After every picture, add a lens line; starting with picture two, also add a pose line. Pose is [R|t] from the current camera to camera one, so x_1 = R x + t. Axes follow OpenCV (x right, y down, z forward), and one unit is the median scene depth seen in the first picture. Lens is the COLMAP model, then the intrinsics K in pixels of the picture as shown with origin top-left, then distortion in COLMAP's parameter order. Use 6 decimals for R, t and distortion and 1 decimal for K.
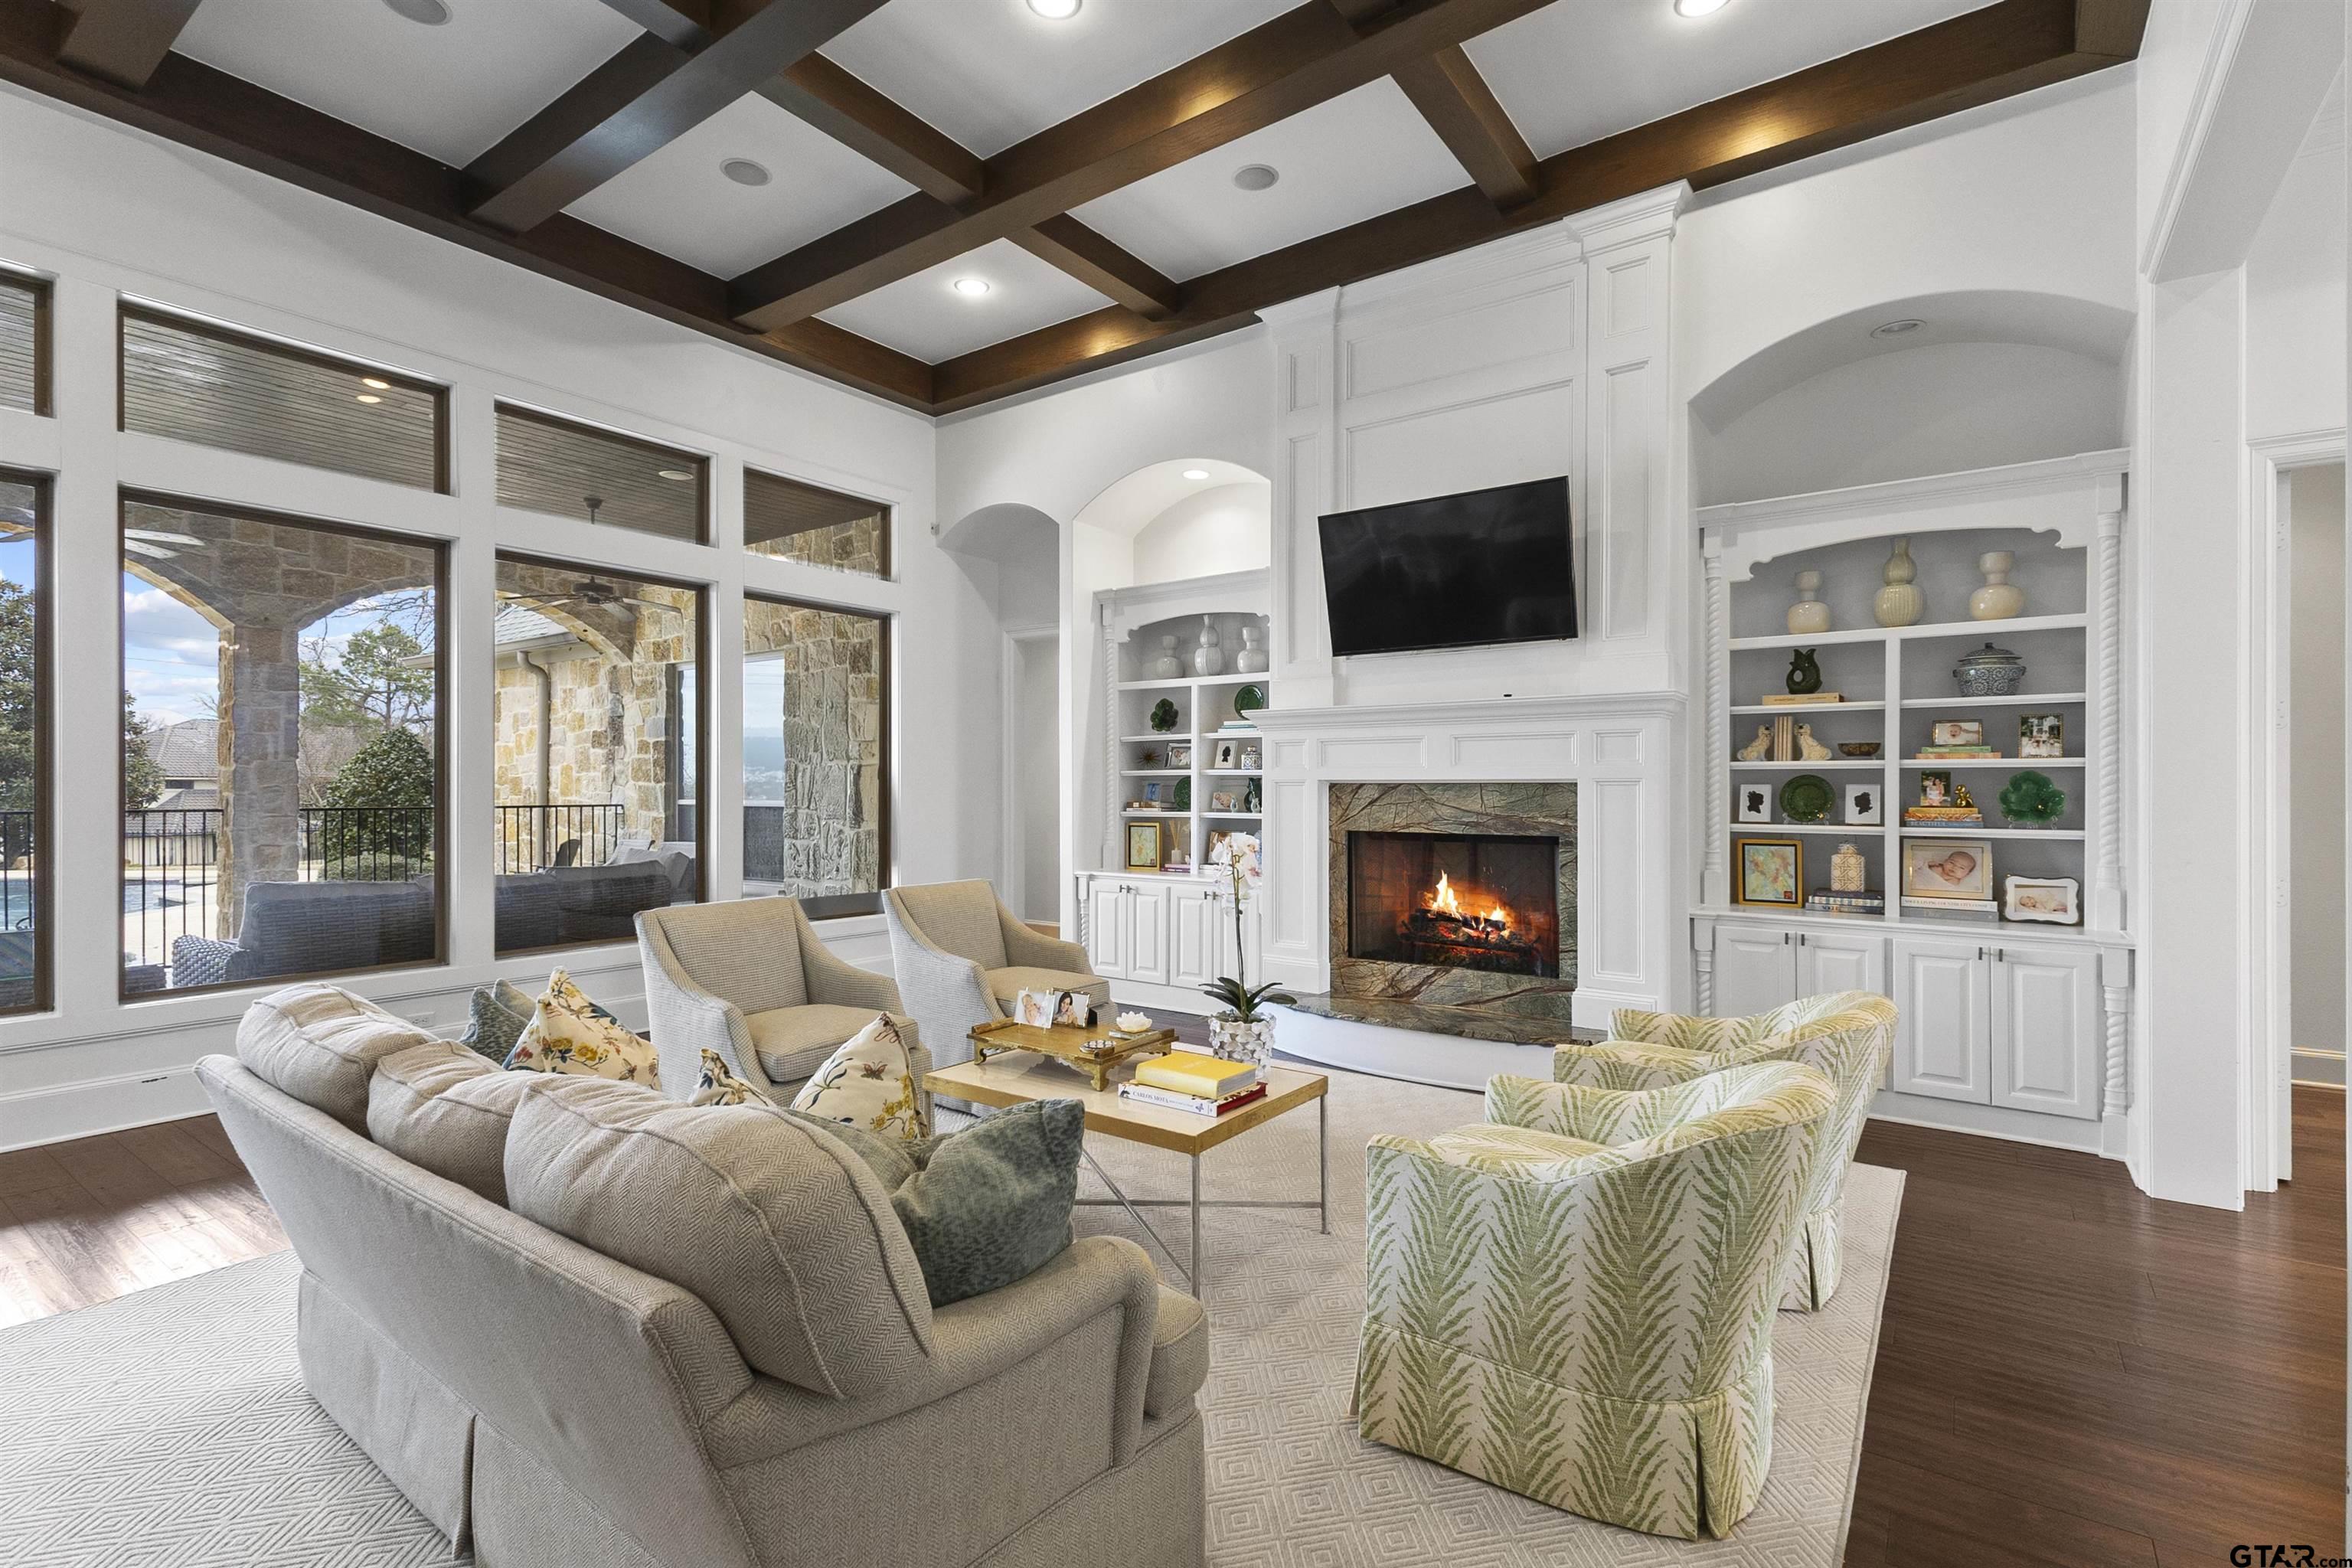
lens RADIAL K [[1095.4, 0, 1172.8], [0, 1095.4, 780.0], [0, 0, 1]] dist [0.014796, -0.000383]
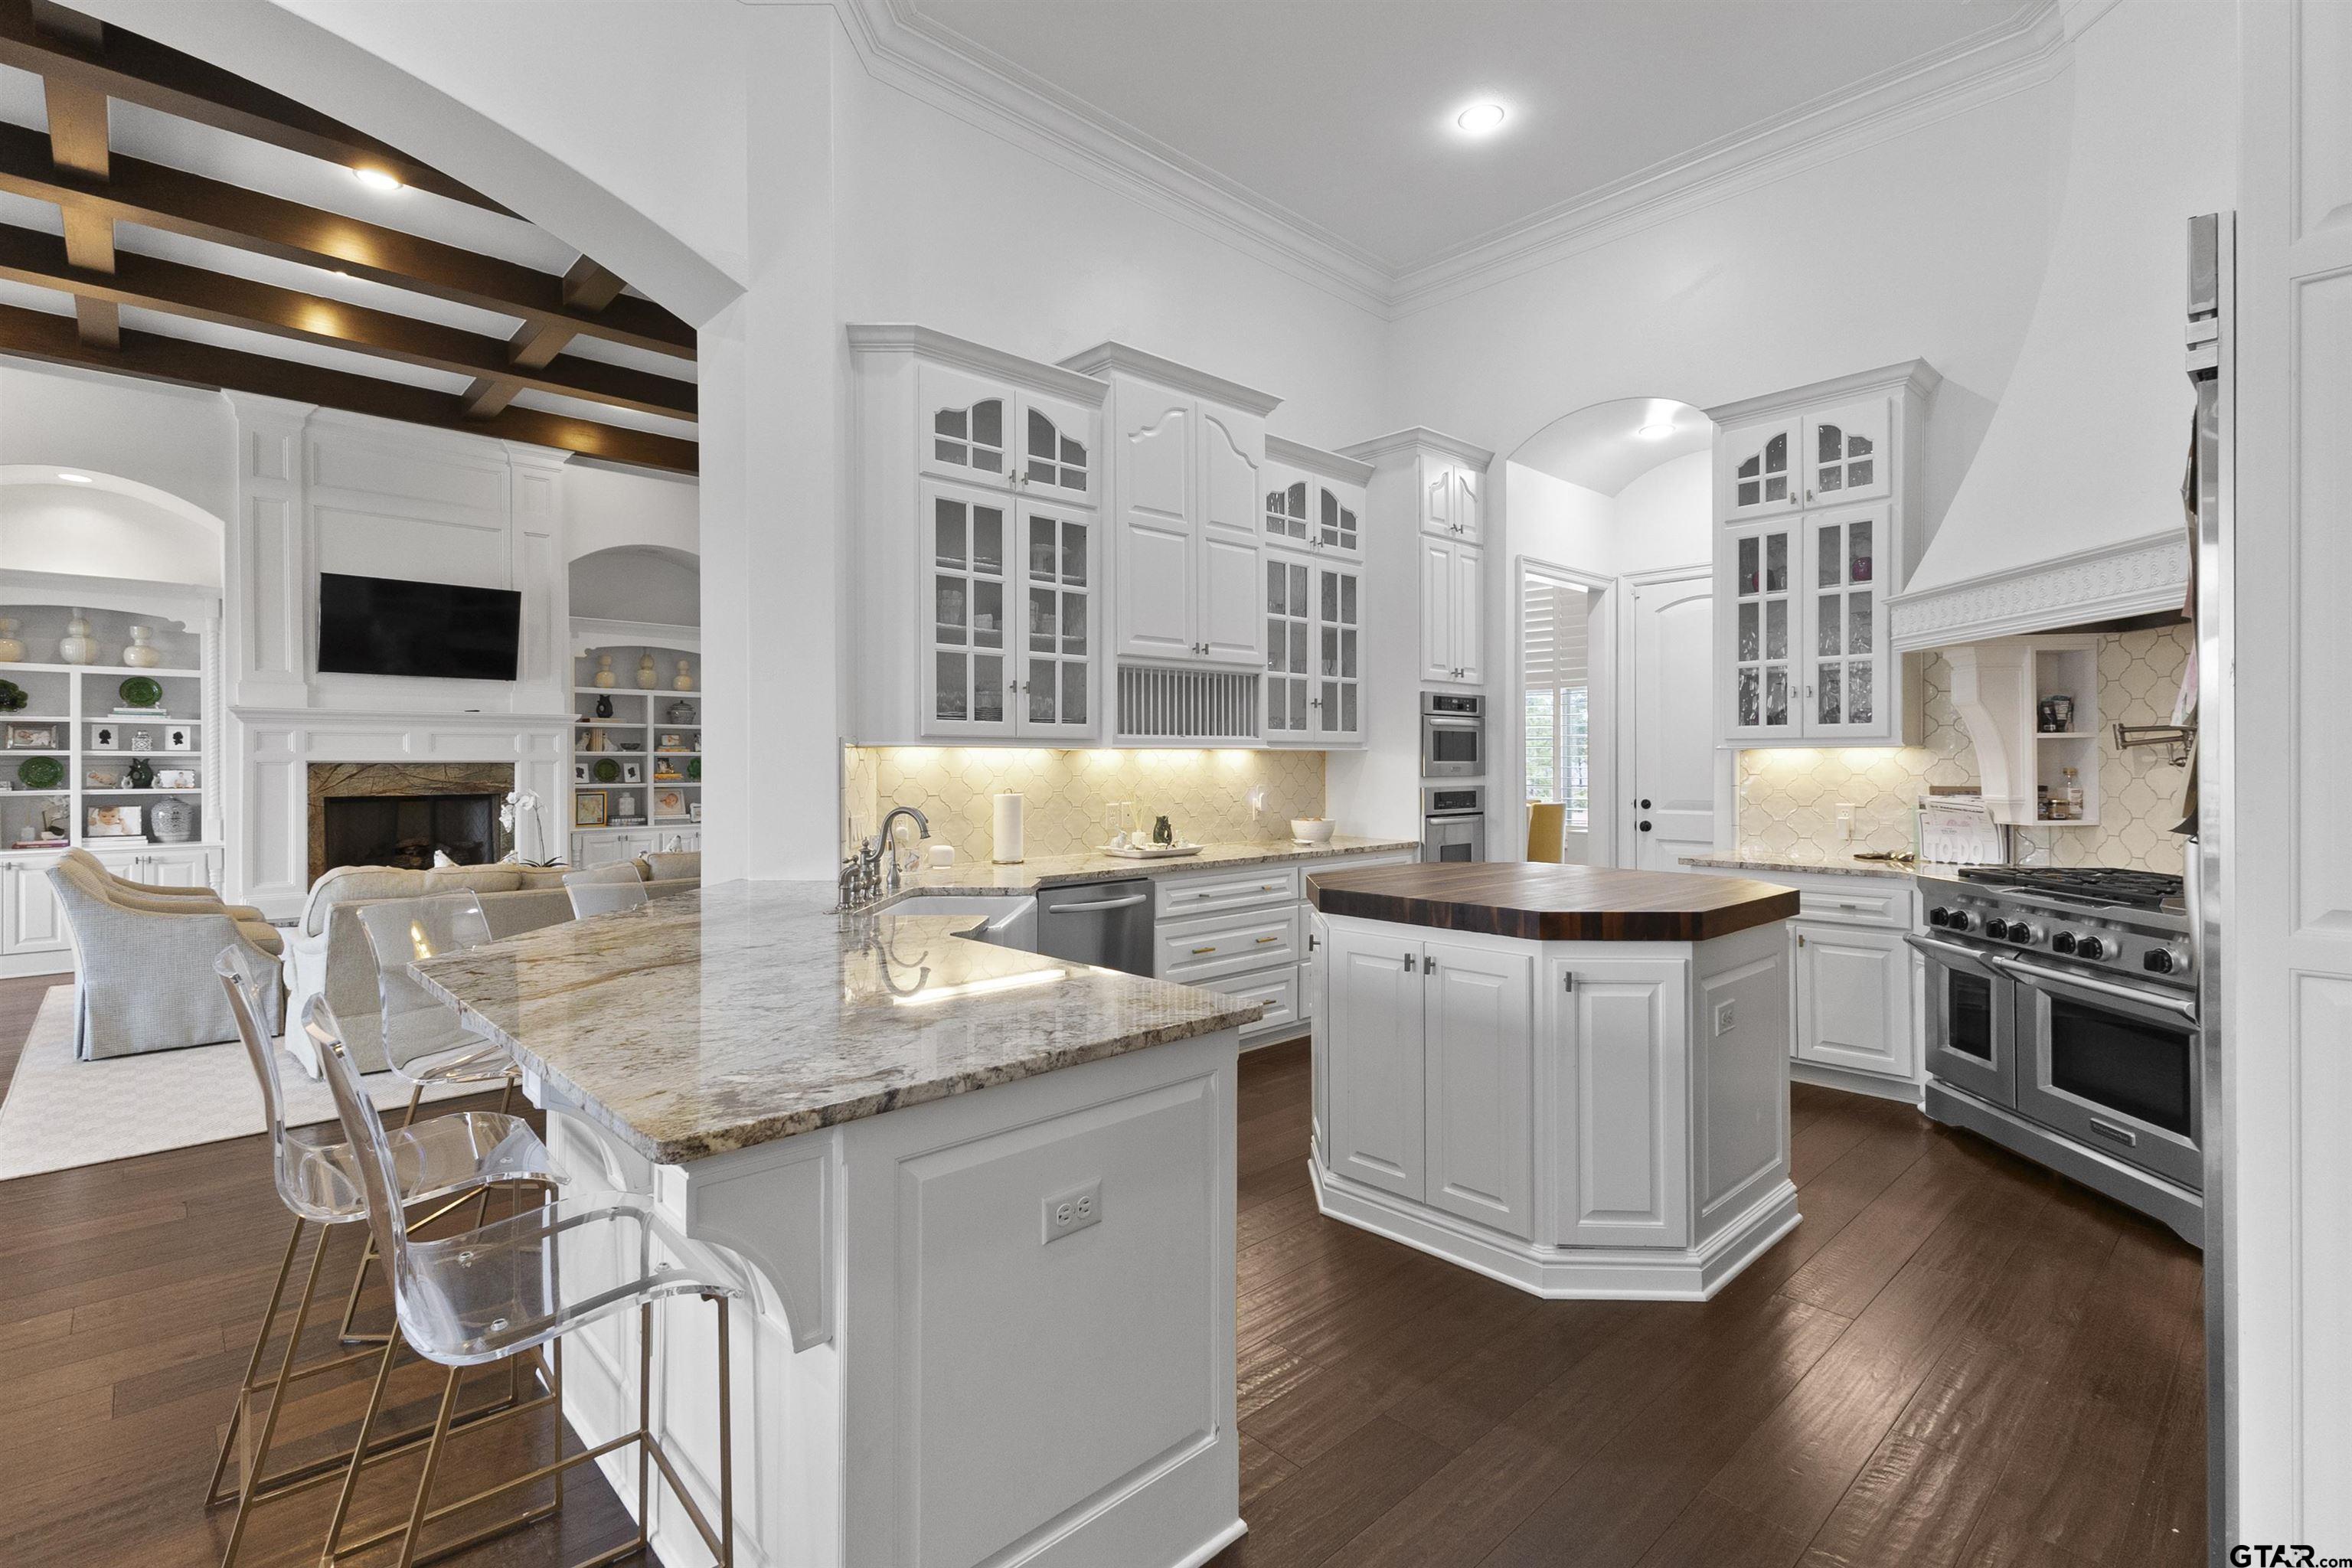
lens RADIAL K [[1069.5, 0, 1187.0], [0, 1069.5, 769.8], [0, 0, 1]] dist [0.016342, -0.000622]
pose [[0.172704, -0.007398, 0.984946, -1.113649], [-0.002863, 0.999964, 0.008013, -0.002762], [-0.984970, -0.004204, 0.172677, -0.355762]]
